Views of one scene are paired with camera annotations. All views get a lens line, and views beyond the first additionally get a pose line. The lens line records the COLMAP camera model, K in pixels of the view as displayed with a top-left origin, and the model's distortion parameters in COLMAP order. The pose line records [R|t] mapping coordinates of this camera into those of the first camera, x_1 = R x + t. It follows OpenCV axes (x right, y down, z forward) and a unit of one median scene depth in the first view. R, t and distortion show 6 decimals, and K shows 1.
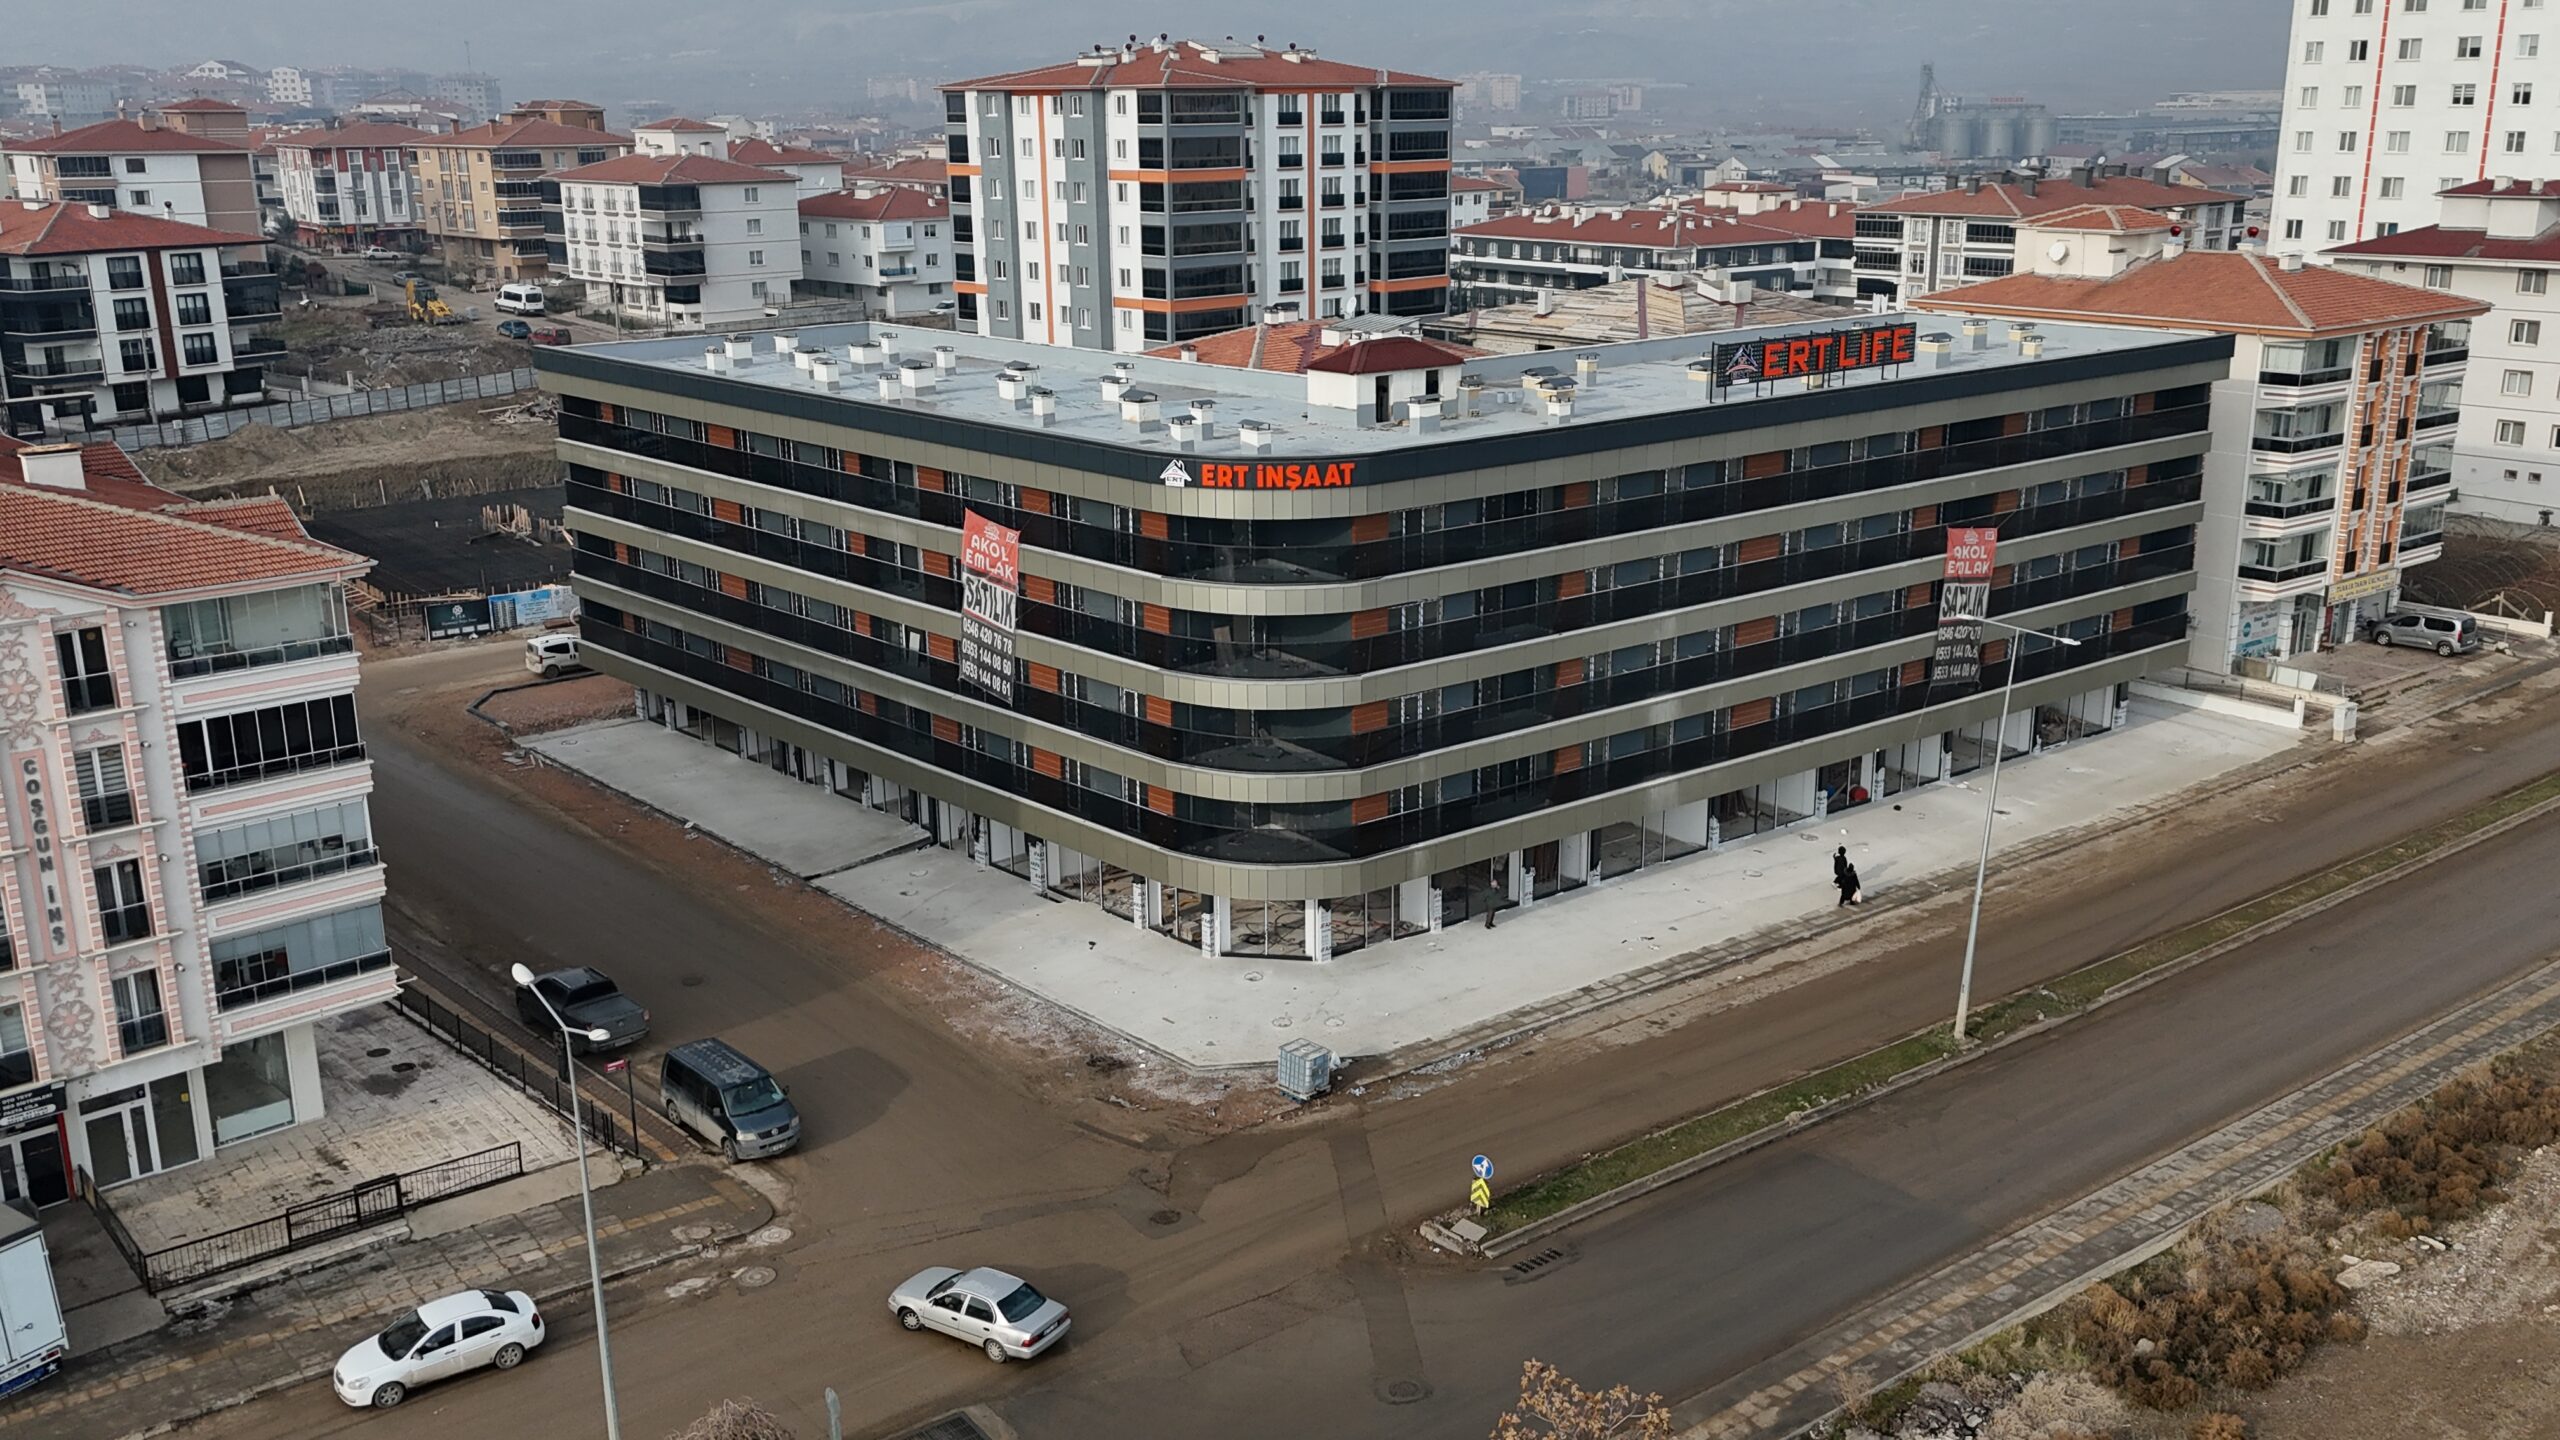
lens RADIAL K [[2194.3, 0, 1283.5], [0, 2194.3, 710.8], [0, 0, 1]] dist [0.111484, -0.168026]
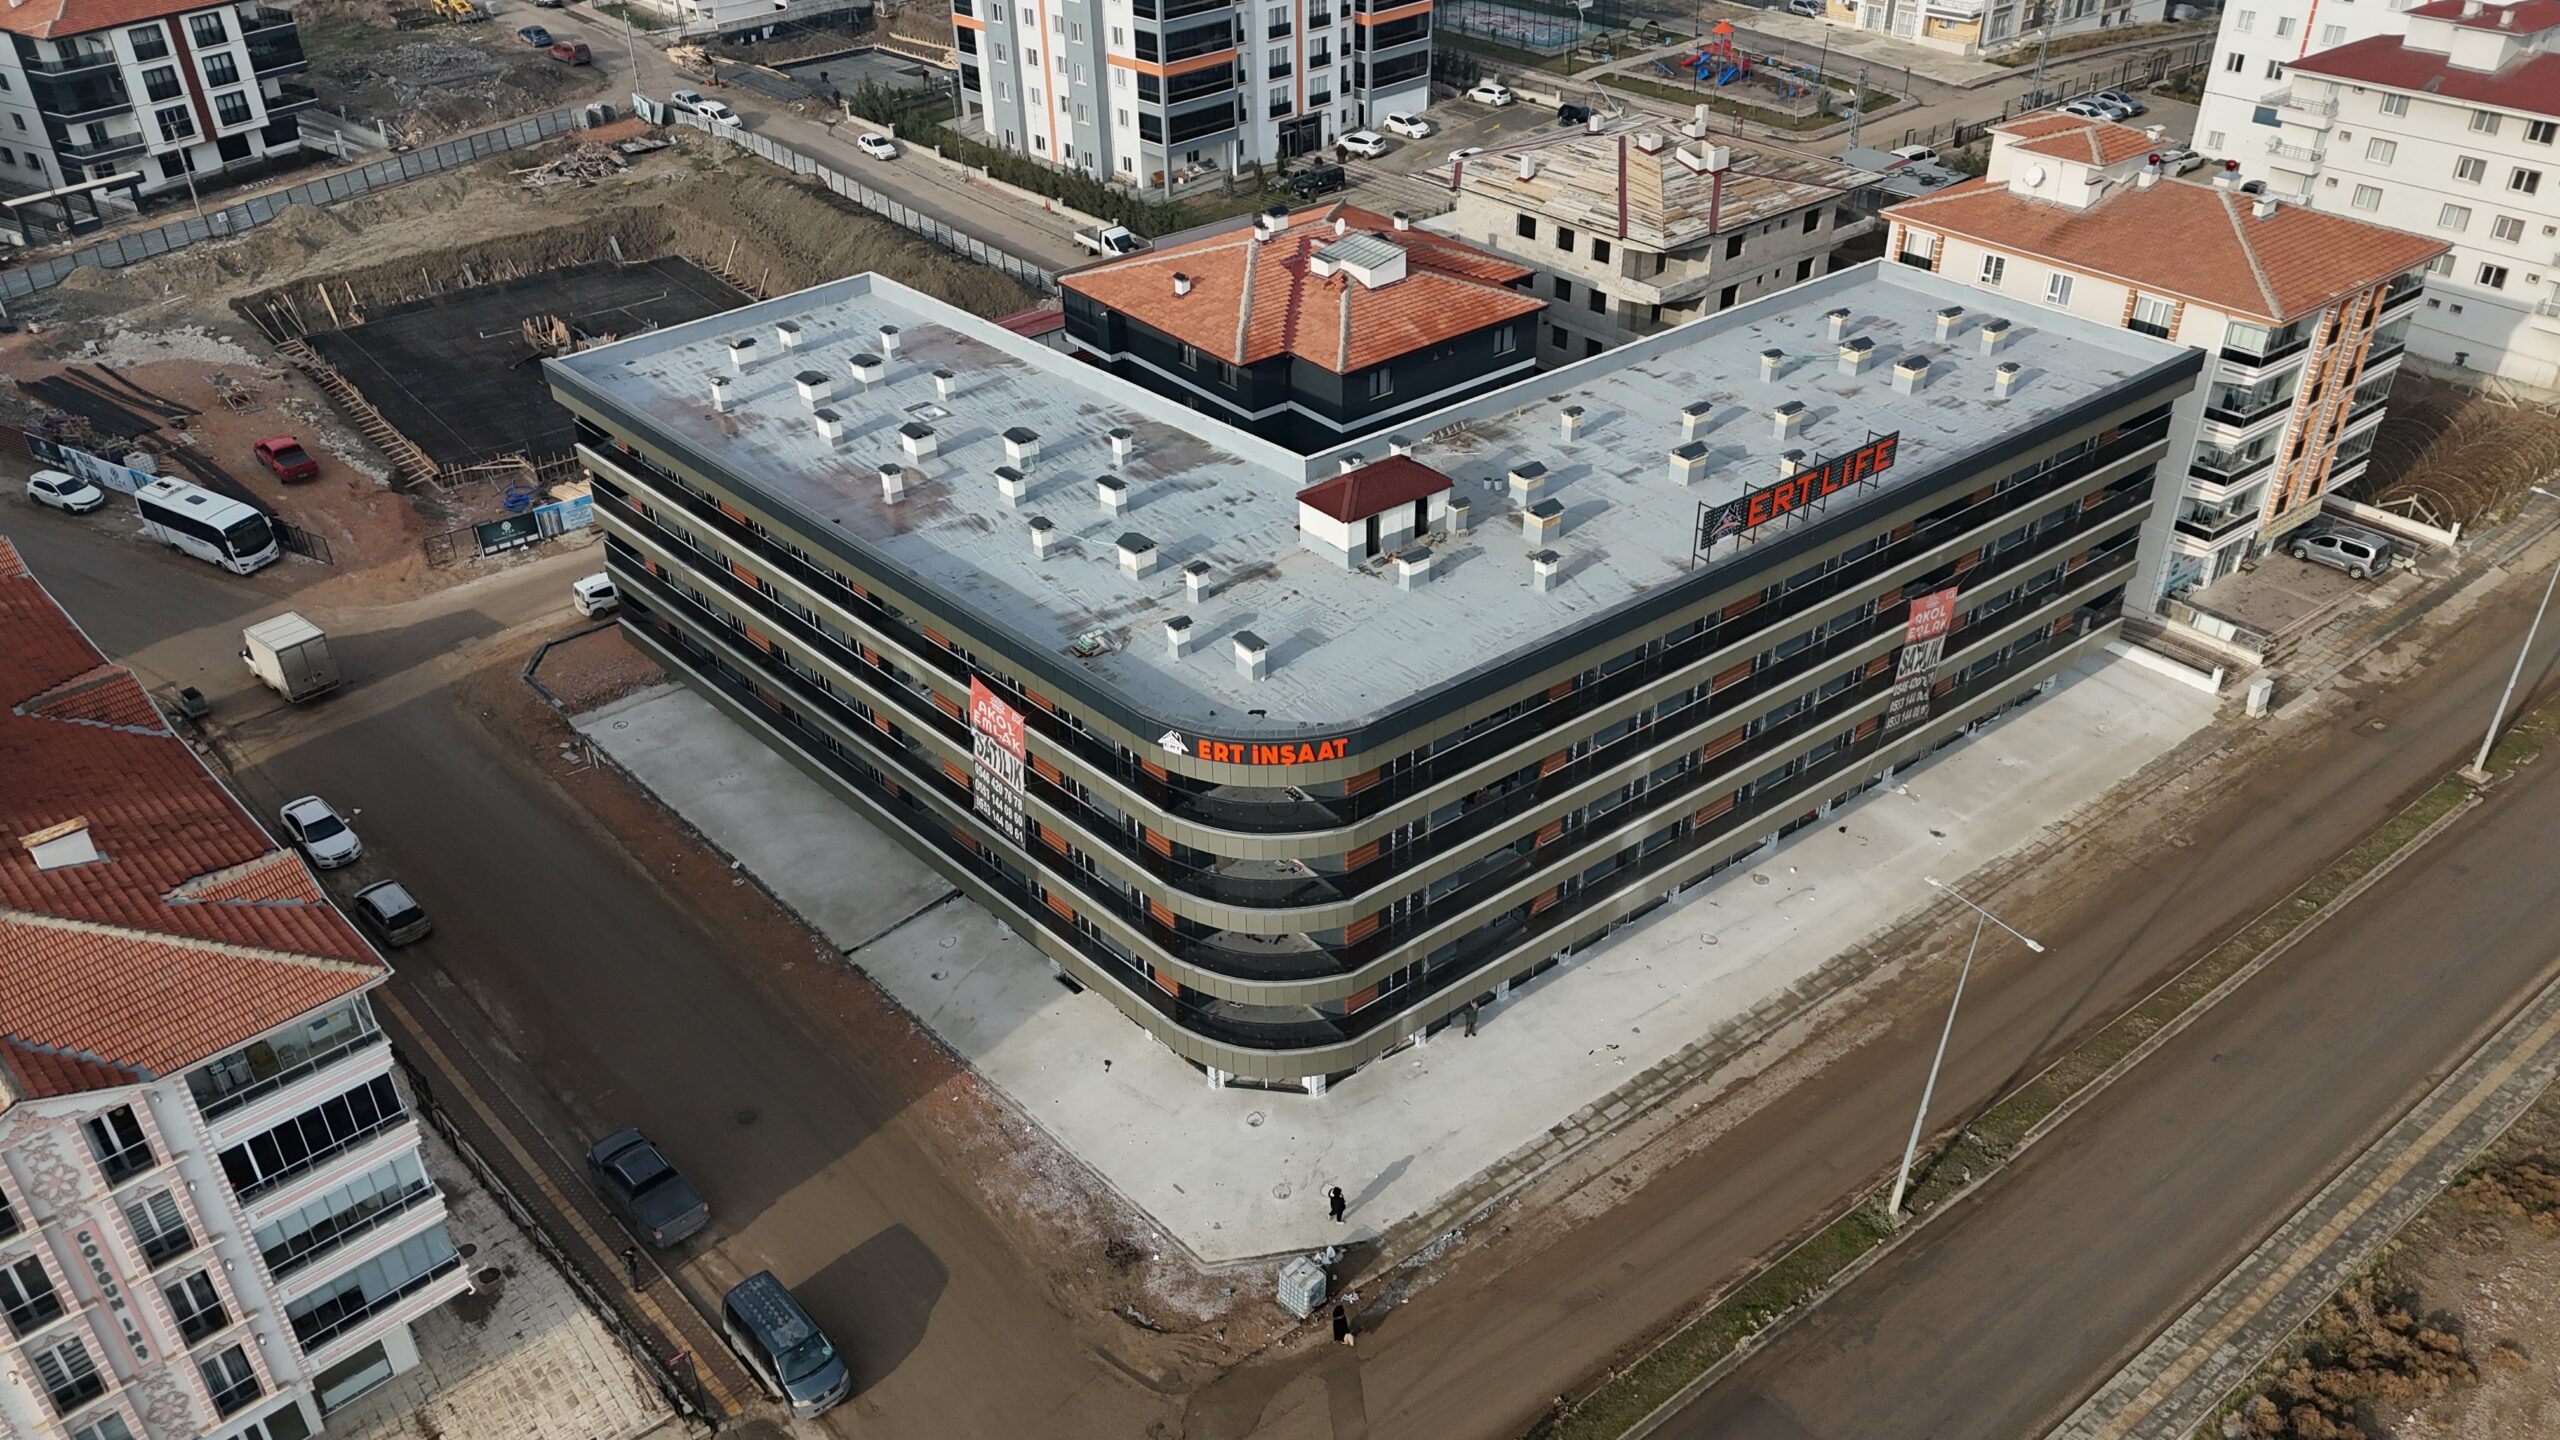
lens RADIAL K [[1867.7, 0, 1283.8], [0, 1867.7, 710.1], [0, 0, 1]] dist [0.081619, -0.077698]
pose [[0.999944, -0.010301, 0.002316, 0.000501], [0.009226, 0.959179, 0.282649, -0.309765], [-0.005132, -0.282612, 0.959221, 0.142807]]
